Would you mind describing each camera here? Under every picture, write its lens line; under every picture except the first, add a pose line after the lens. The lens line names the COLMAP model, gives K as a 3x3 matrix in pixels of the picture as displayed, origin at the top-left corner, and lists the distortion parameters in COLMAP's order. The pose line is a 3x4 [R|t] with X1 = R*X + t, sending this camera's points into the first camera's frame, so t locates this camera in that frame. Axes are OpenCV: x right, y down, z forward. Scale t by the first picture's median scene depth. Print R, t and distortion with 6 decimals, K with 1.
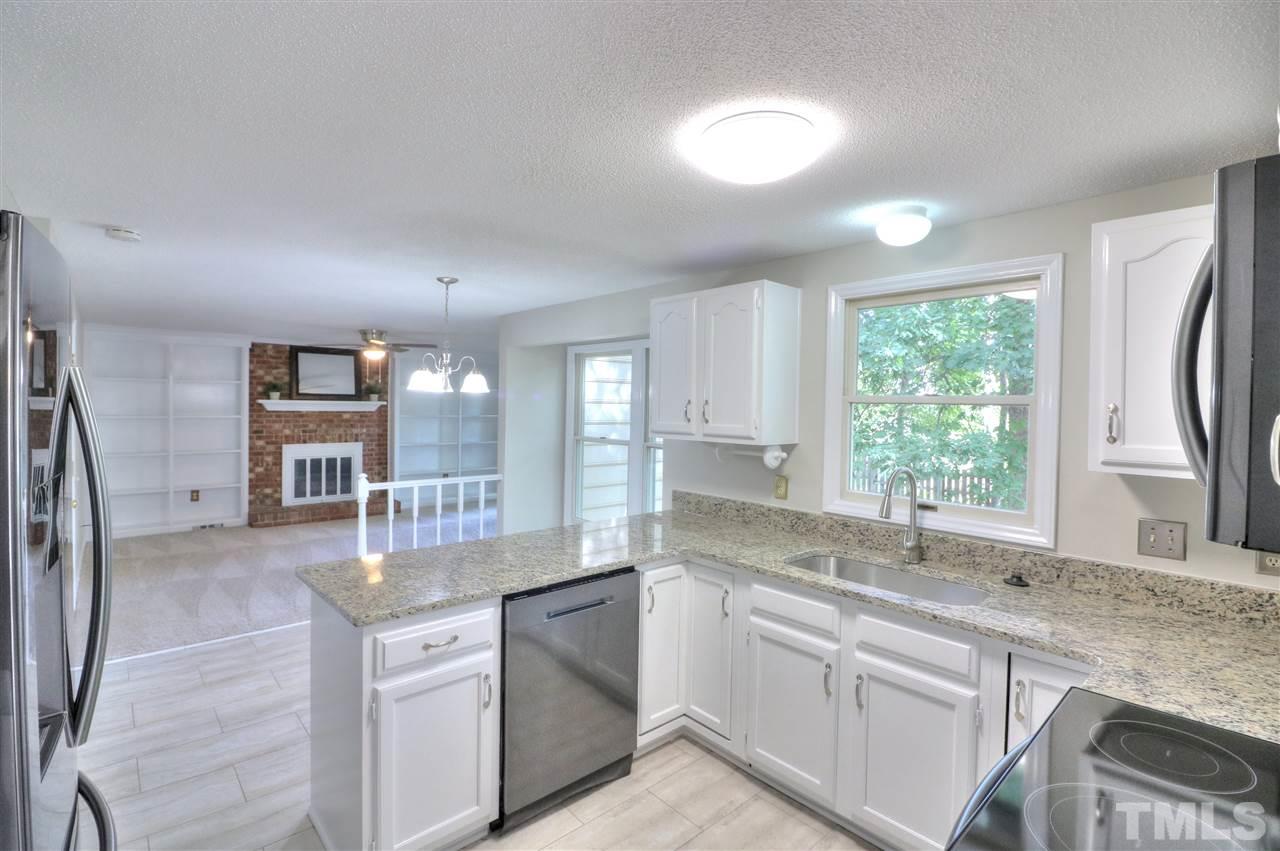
lens RADIAL K [[593.7, 0, 644.0], [0, 593.7, 418.0], [0, 0, 1]] dist [-0.018175, -0.000005]
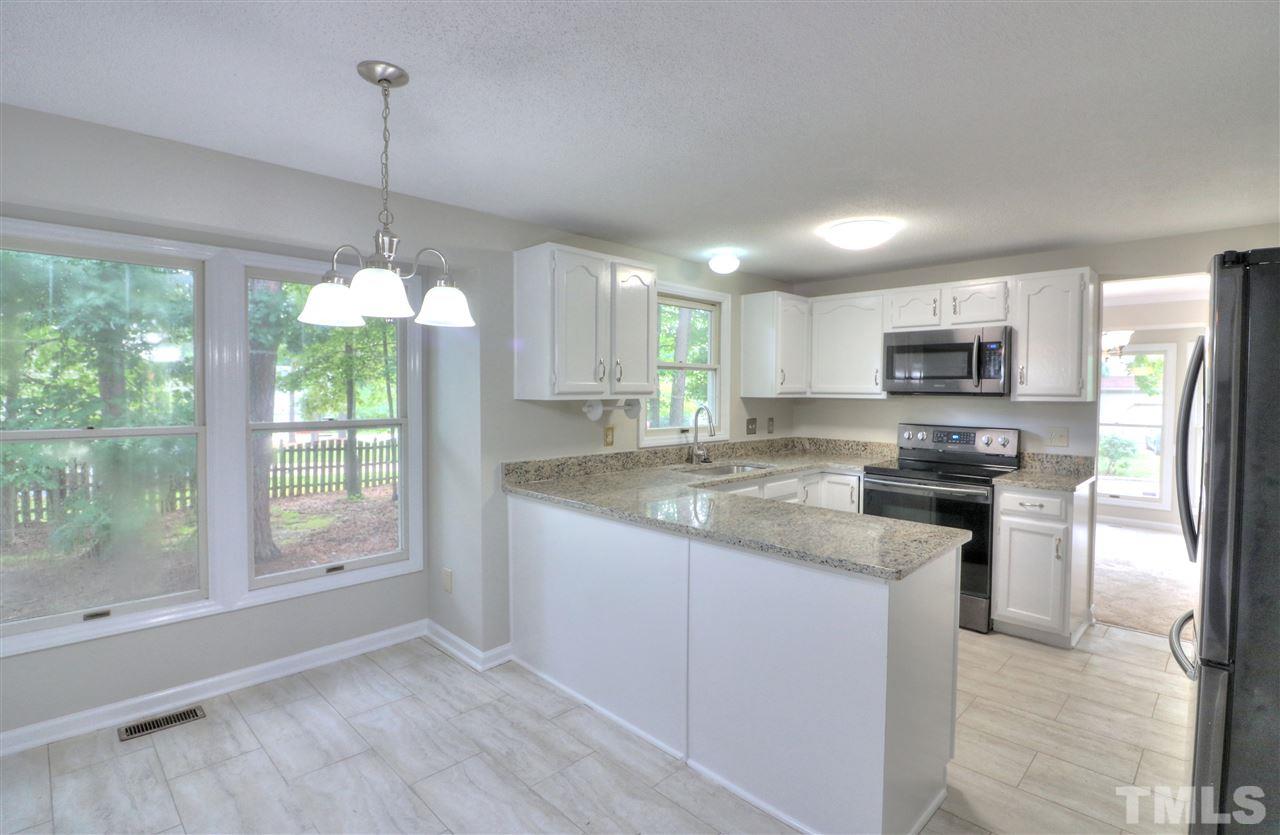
lens RADIAL K [[596.2, 0, 643.5], [0, 596.2, 404.4], [0, 0, 1]] dist [-0.000059, -0.012404]
pose [[-0.038768, -0.043945, 0.998281, -0.386882], [0.019024, 0.998819, 0.044707, 0.000917], [-0.999067, 0.020725, -0.037886, 0.394629]]
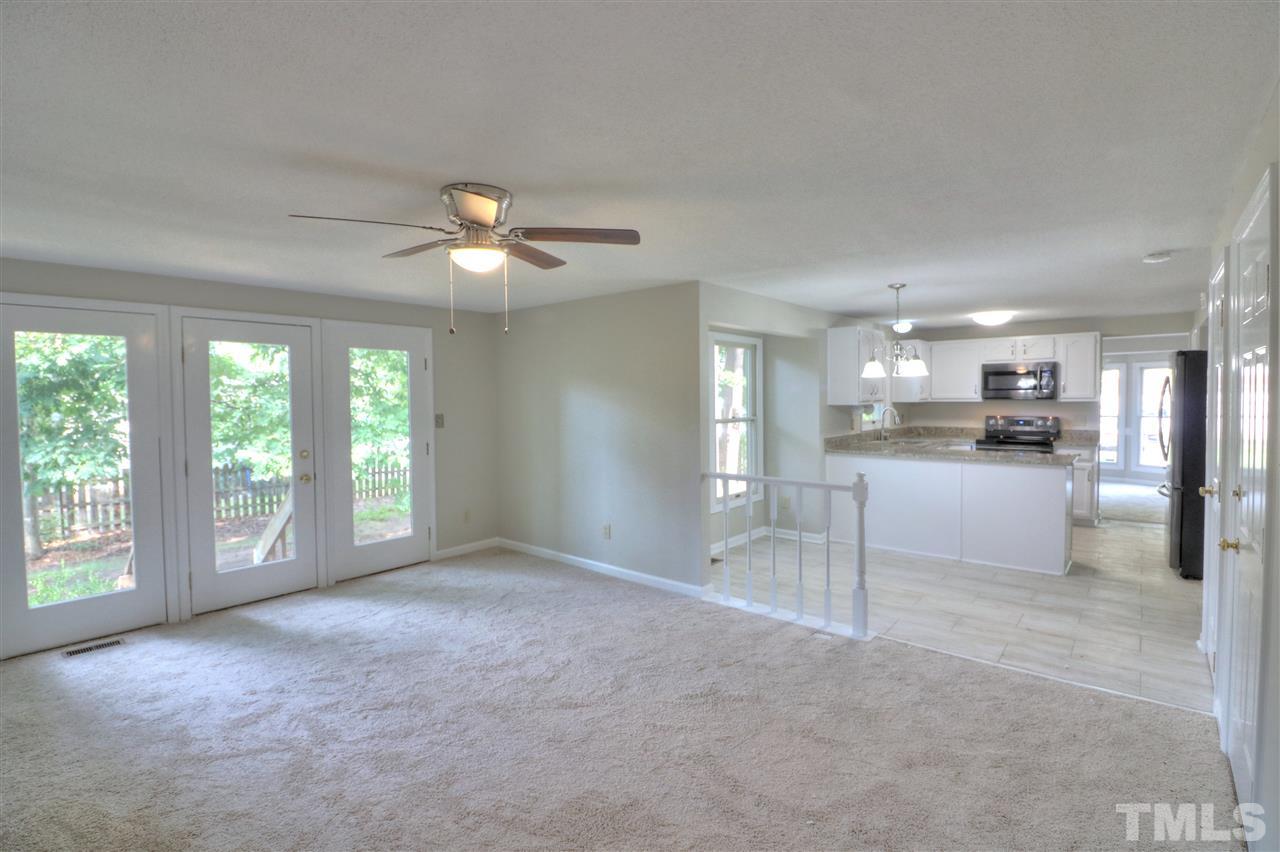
lens RADIAL K [[593.7, 0, 644.0], [0, 593.7, 418.5], [0, 0, 1]] dist [-0.018175, -0.000005]
pose [[-0.124346, -0.053446, 0.990798, -0.724173], [0.032394, 0.997797, 0.057889, -0.021093], [-0.991710, 0.039294, -0.122341, 0.810994]]
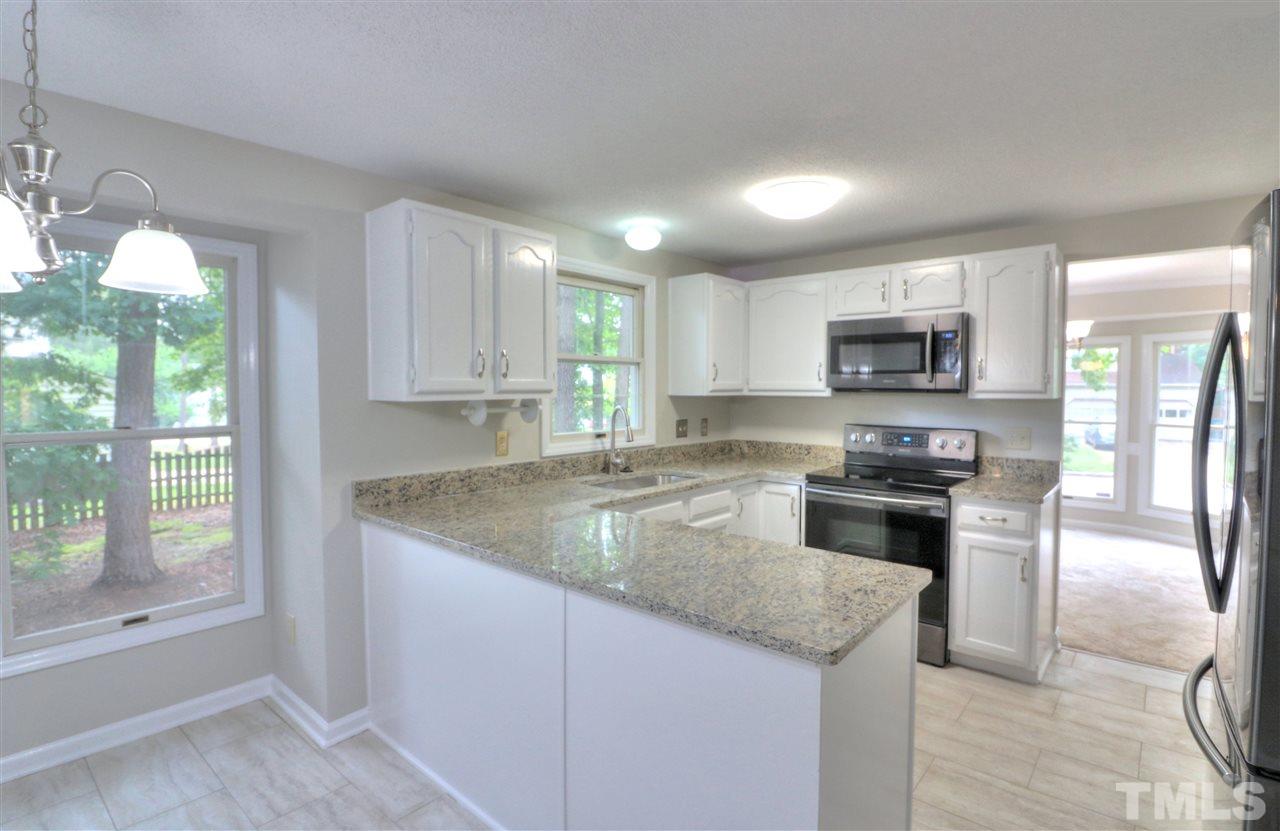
lens RADIAL K [[606.1, 0, 643.1], [0, 606.1, 405.4], [0, 0, 1]] dist [-0.001260, -0.011714]
pose [[-0.114878, -0.048877, 0.992176, -0.316237], [0.022070, 0.998417, 0.051739, 0.003053], [-0.993134, 0.027841, -0.113618, 0.356673]]
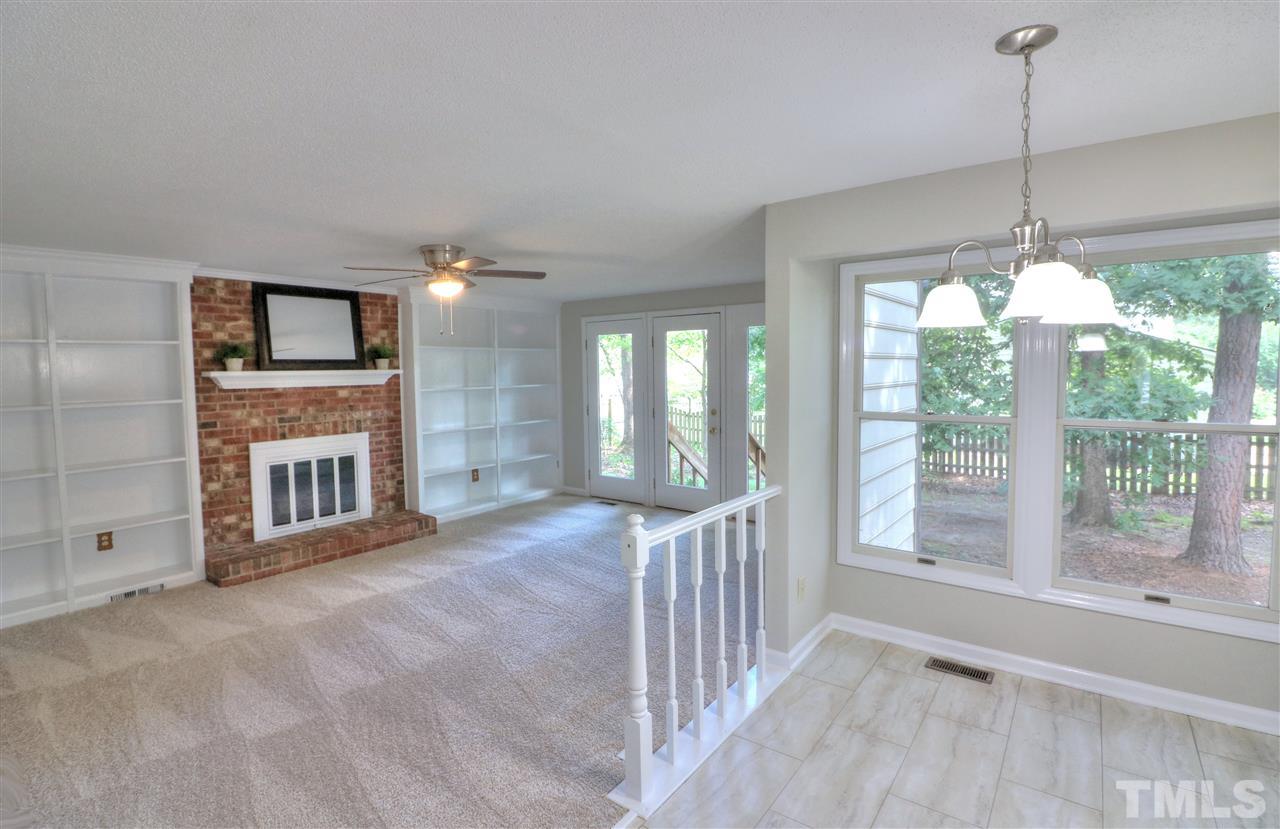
lens RADIAL K [[606.1, 0, 643.1], [0, 606.1, 404.4], [0, 0, 1]] dist [-0.001260, -0.011714]
pose [[0.983920, -0.040849, 0.173874, -0.318418], [0.034214, 0.998574, 0.040990, -0.007653], [-0.175300, -0.034382, 0.983915, 0.307718]]
